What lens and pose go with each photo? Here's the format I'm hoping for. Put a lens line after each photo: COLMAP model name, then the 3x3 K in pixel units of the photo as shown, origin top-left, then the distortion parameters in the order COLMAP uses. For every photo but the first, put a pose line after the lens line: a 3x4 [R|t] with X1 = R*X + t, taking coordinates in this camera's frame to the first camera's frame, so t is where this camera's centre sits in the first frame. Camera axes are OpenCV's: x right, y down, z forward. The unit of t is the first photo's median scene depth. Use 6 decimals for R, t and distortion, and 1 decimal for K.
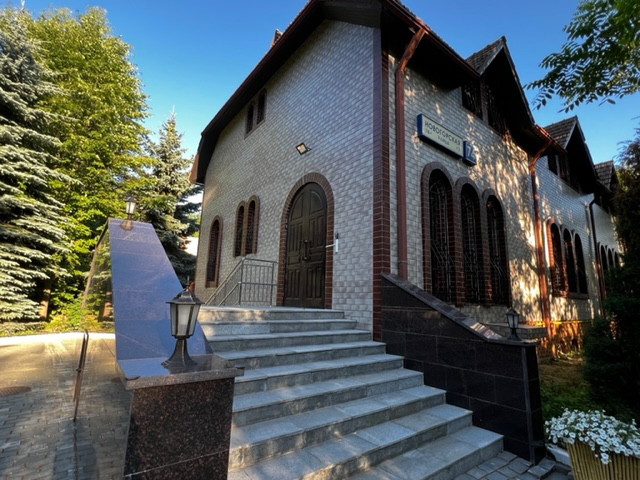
lens RADIAL K [[320.9, 0, 320.9], [0, 320.9, 241.9], [0, 0, 1]] dist [-0.001635, -0.000078]
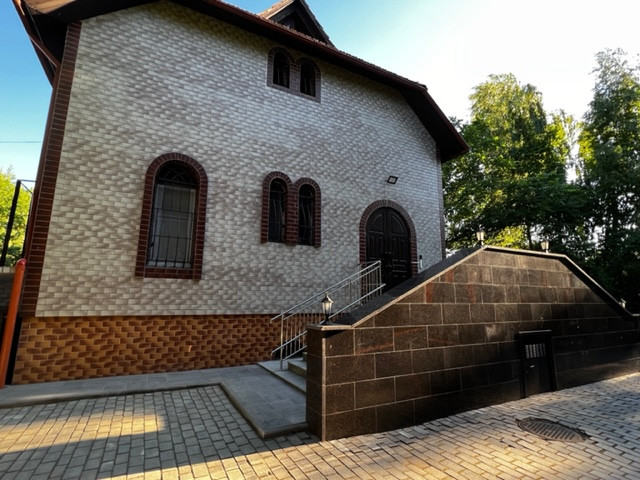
lens RADIAL K [[320.9, 0, 320.0], [0, 320.9, 239.2], [0, 0, 1]] dist [-0.001635, -0.000078]
pose [[0.177193, 0.150464, 0.972606, -1.215907], [-0.186453, 0.975480, -0.116940, 0.131507], [-0.966353, -0.160624, 0.200903, 0.910035]]
